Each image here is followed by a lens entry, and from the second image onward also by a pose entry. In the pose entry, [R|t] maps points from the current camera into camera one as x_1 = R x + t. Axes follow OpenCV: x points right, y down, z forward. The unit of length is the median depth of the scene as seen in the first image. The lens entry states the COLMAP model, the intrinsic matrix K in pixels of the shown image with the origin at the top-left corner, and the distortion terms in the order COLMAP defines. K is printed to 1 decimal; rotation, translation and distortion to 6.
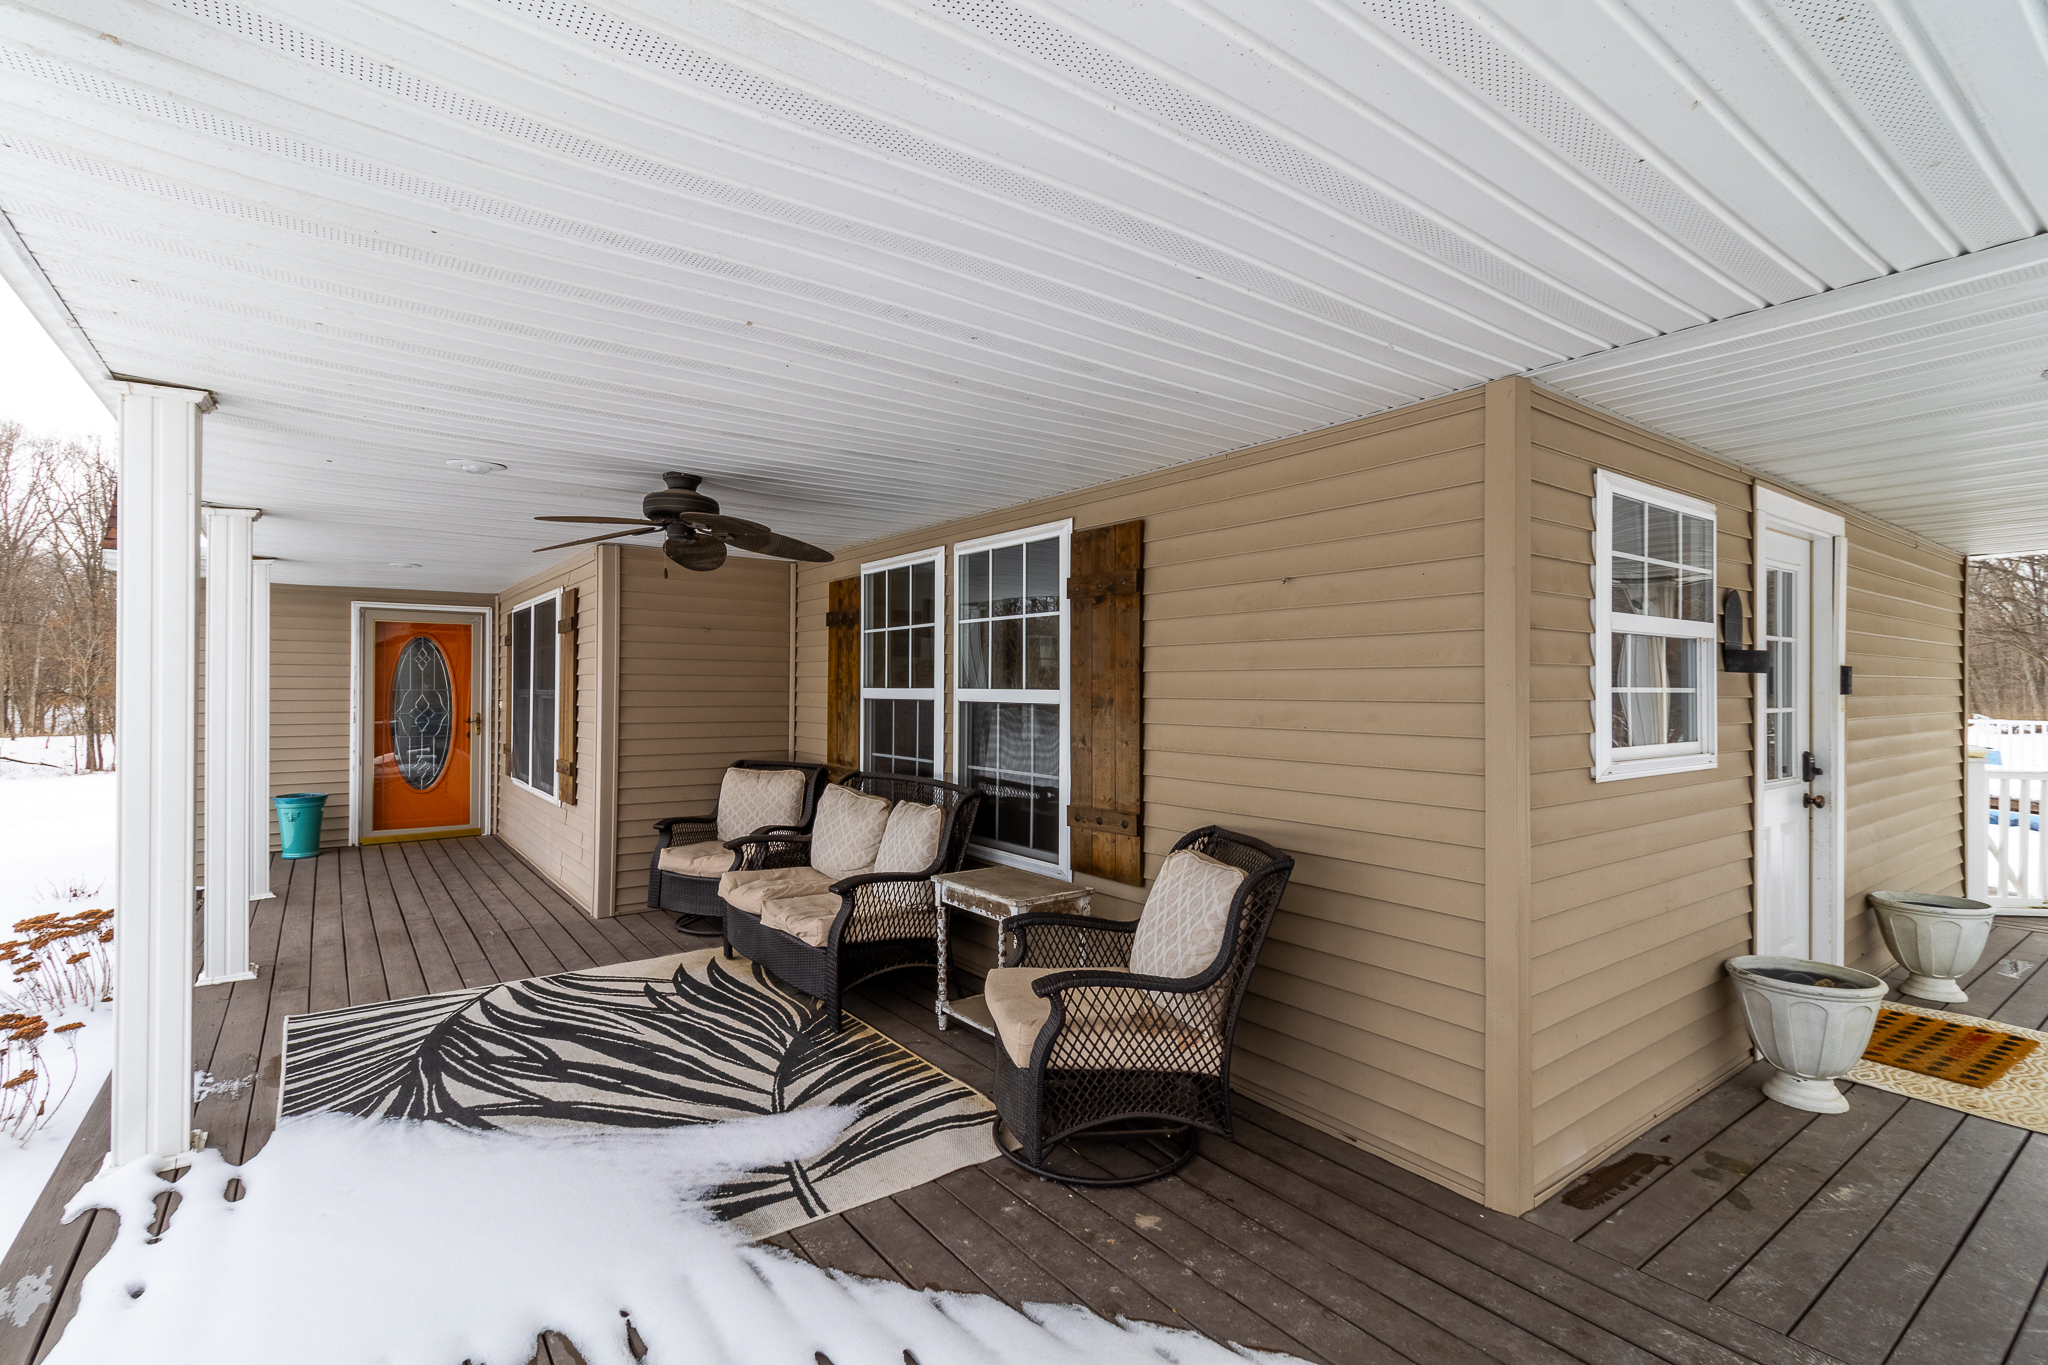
lens RADIAL K [[948.8, 0, 1020.9], [0, 948.8, 684.7], [0, 0, 1]] dist [0.004884, 0.000960]
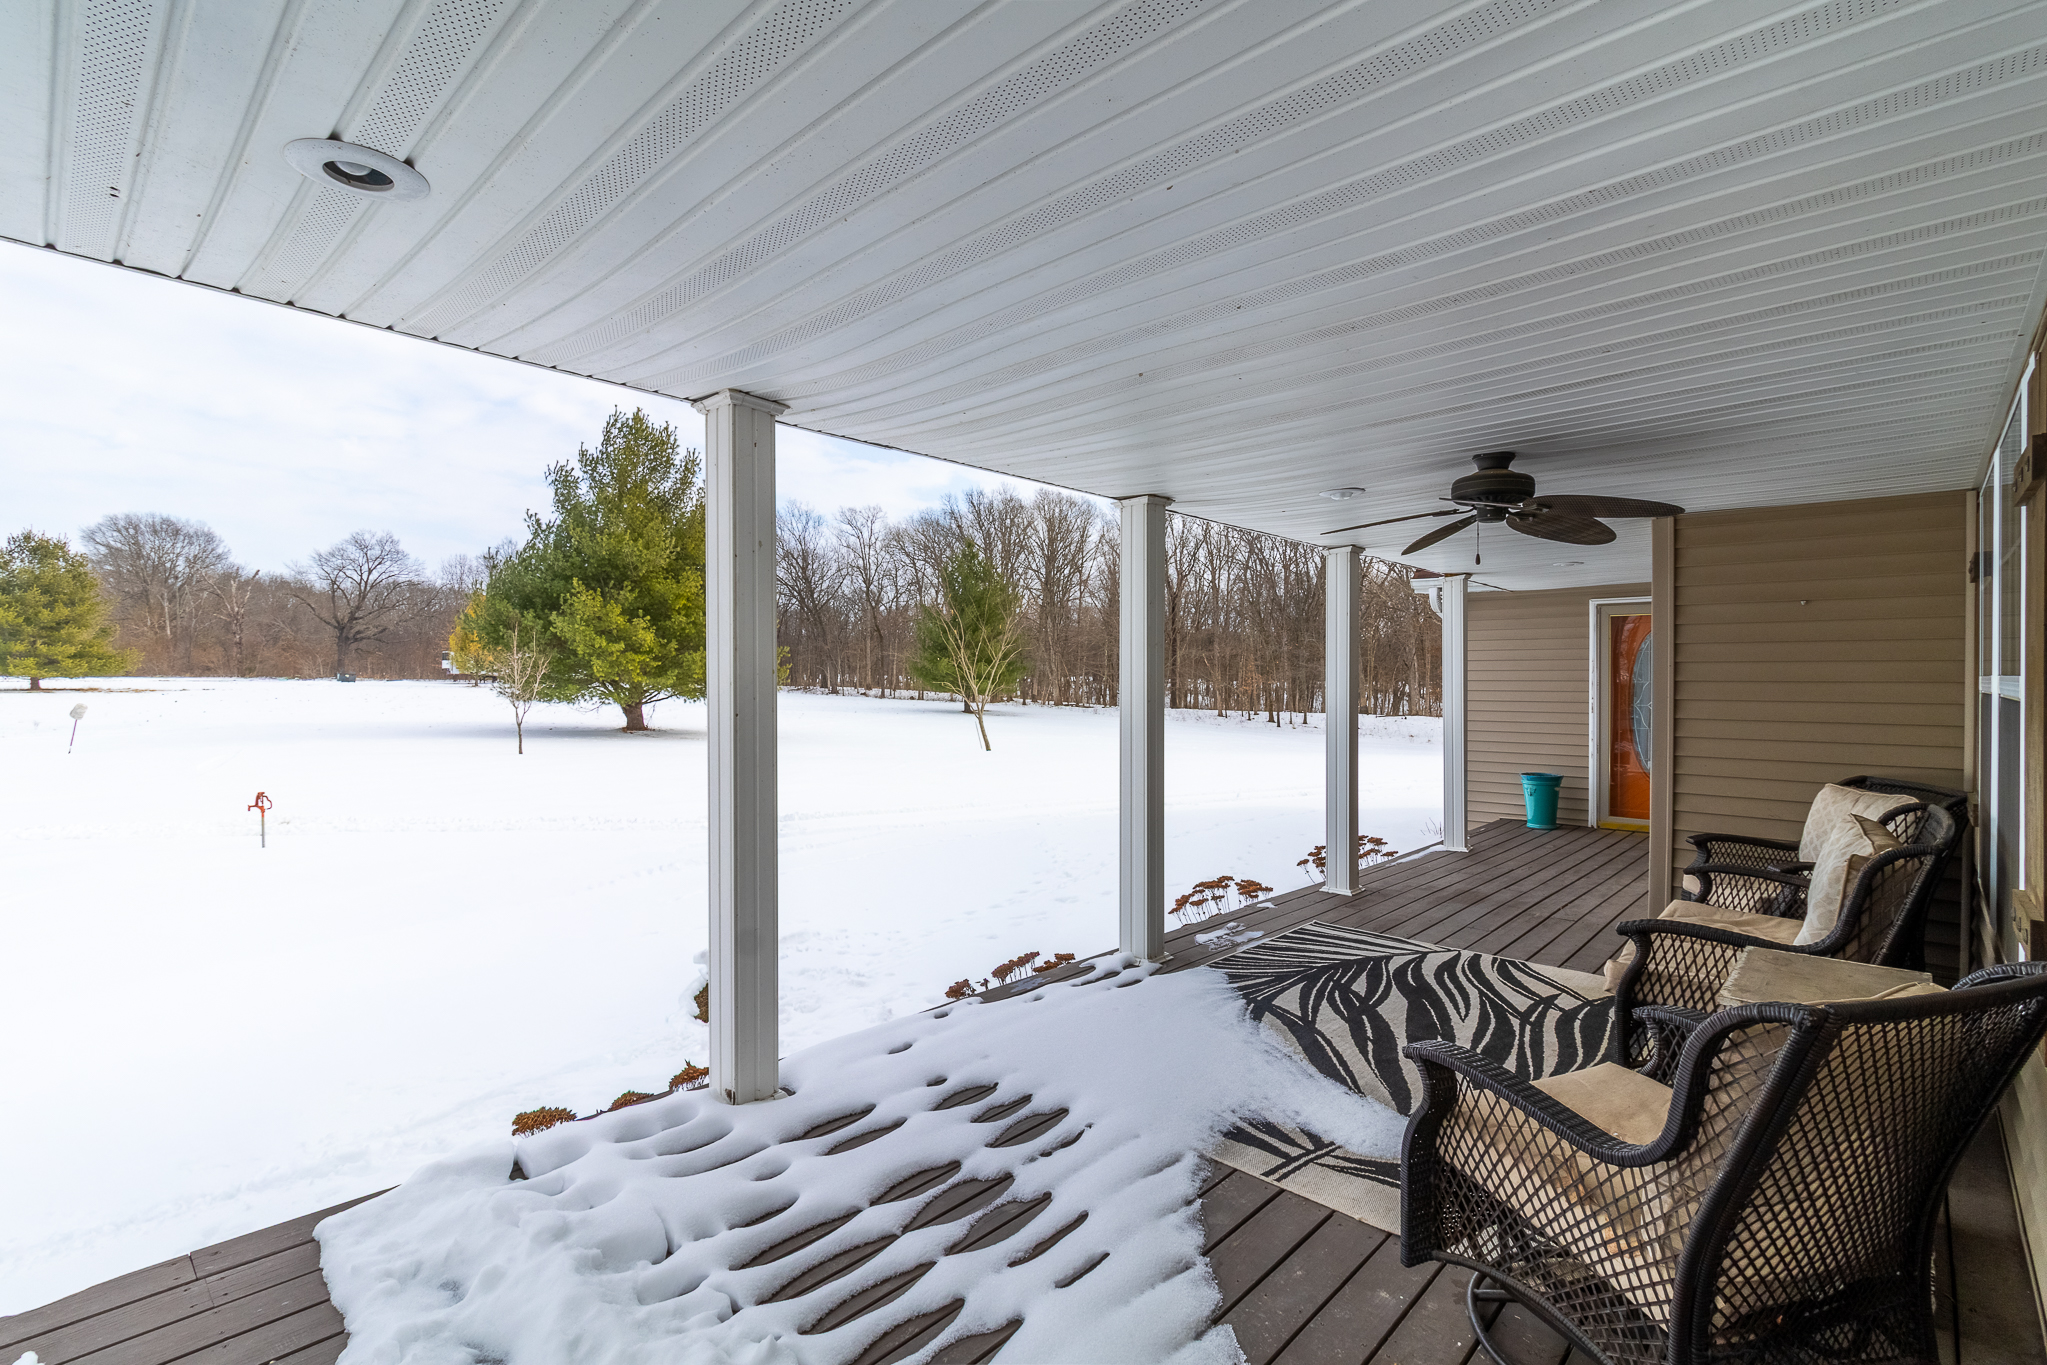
lens RADIAL K [[948.4, 0, 1006.2], [0, 948.4, 682.5], [0, 0, 1]] dist [0.004884, 0.000960]
pose [[0.160667, 0.000325, -0.987009, 0.549978], [0.003252, 0.999994, 0.000859, 0.006740], [0.987003, -0.003348, 0.160665, 0.387558]]
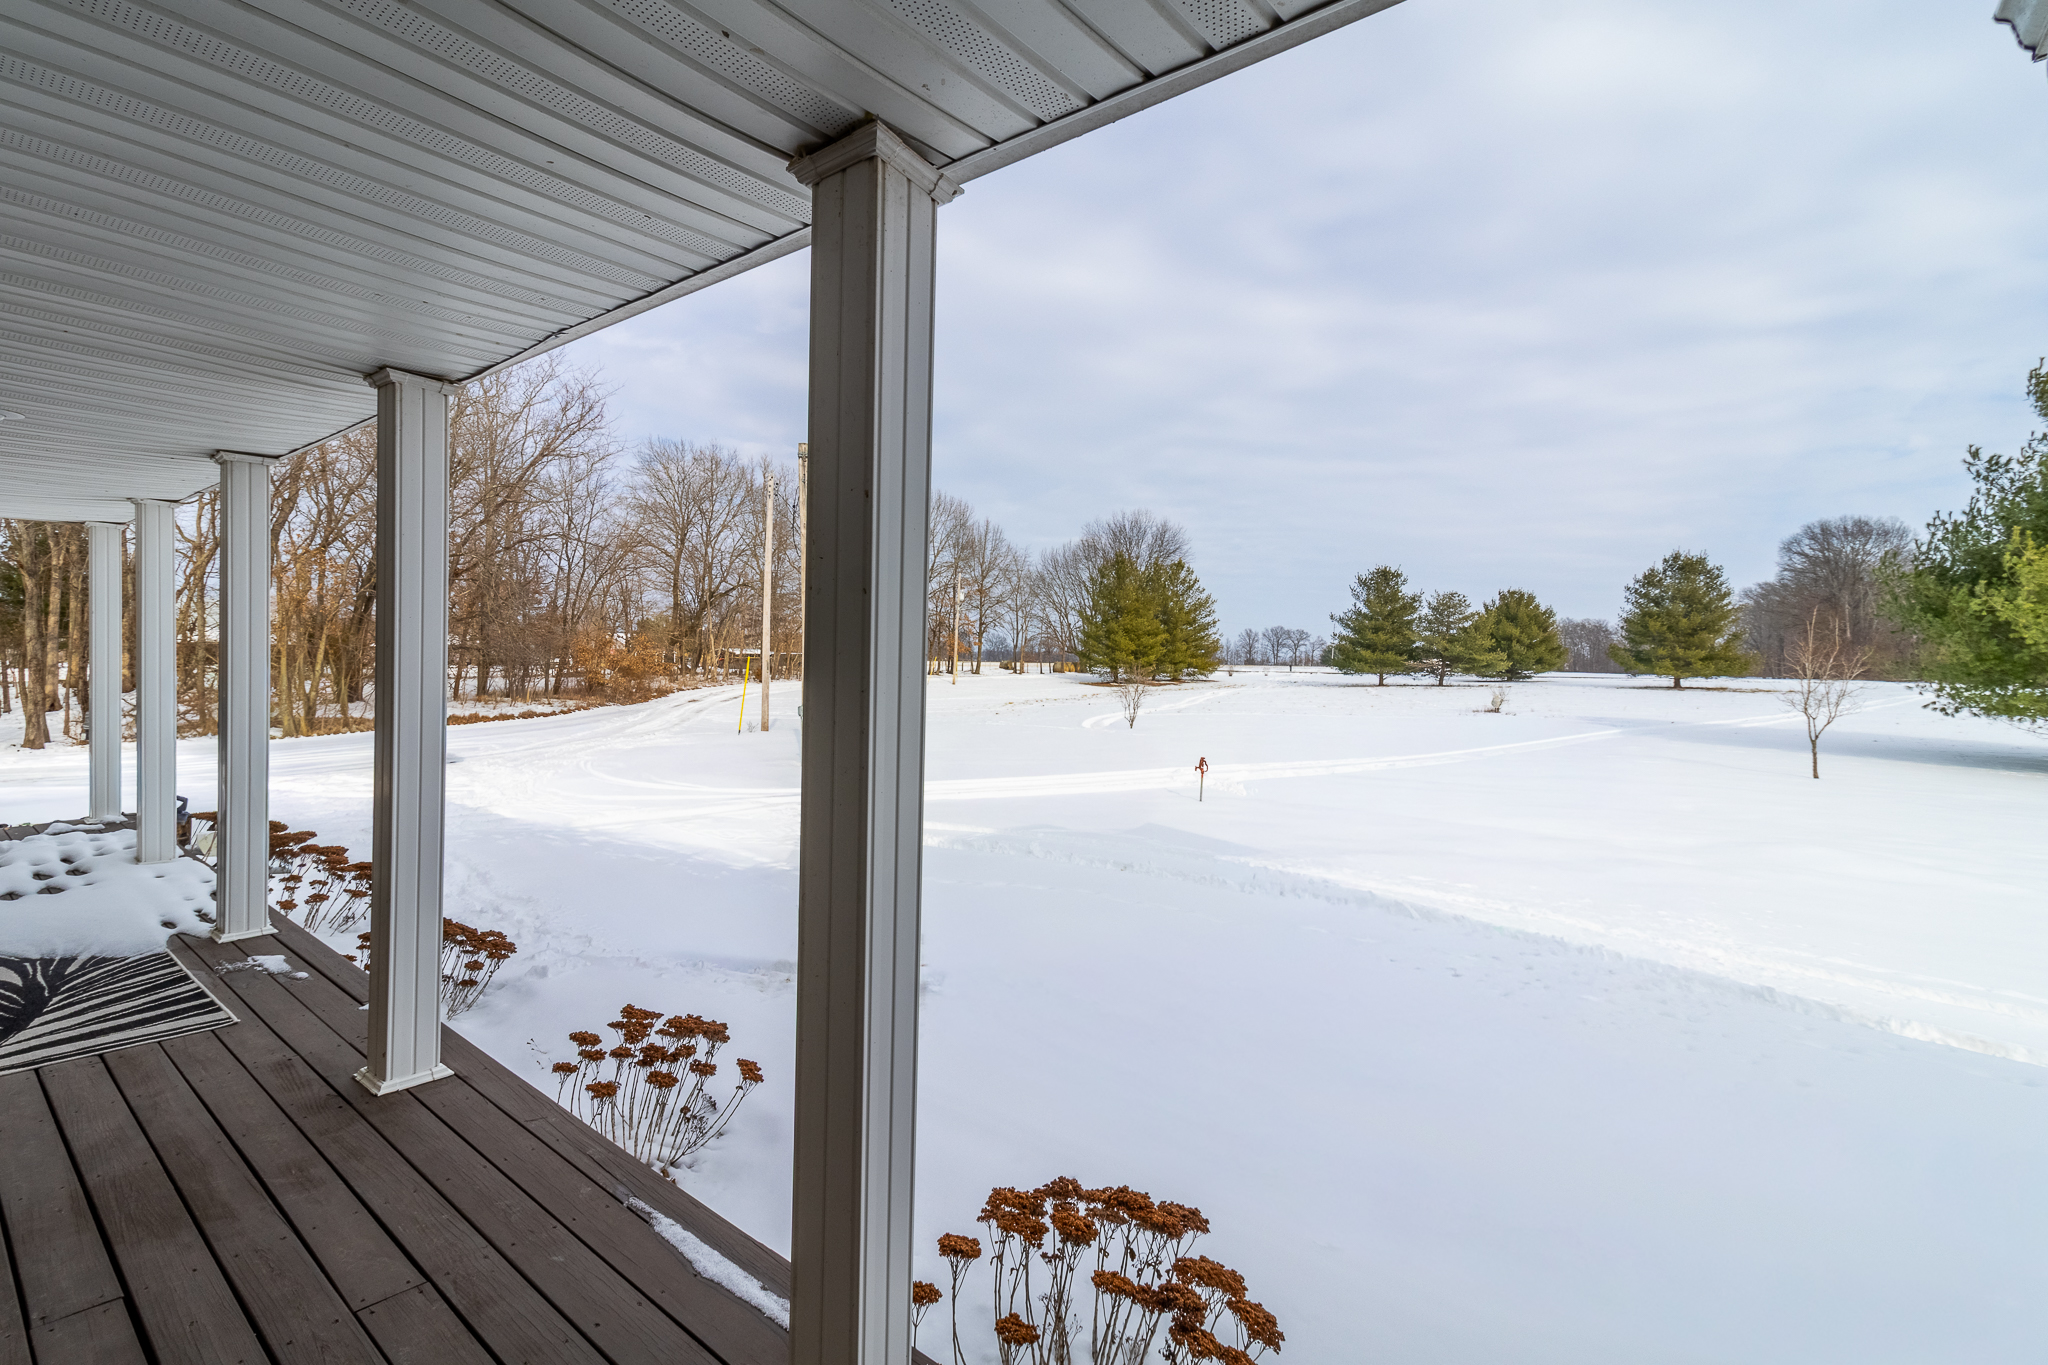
lens RADIAL K [[948.8, 0, 1016.9], [0, 948.8, 679.8], [0, 0, 1]] dist [0.004884, 0.000960]
pose [[-0.969983, -0.019991, -0.242351, -1.388848], [-0.023680, 0.999644, 0.012319, 0.010106], [0.242018, 0.017688, -0.970110, 2.245316]]
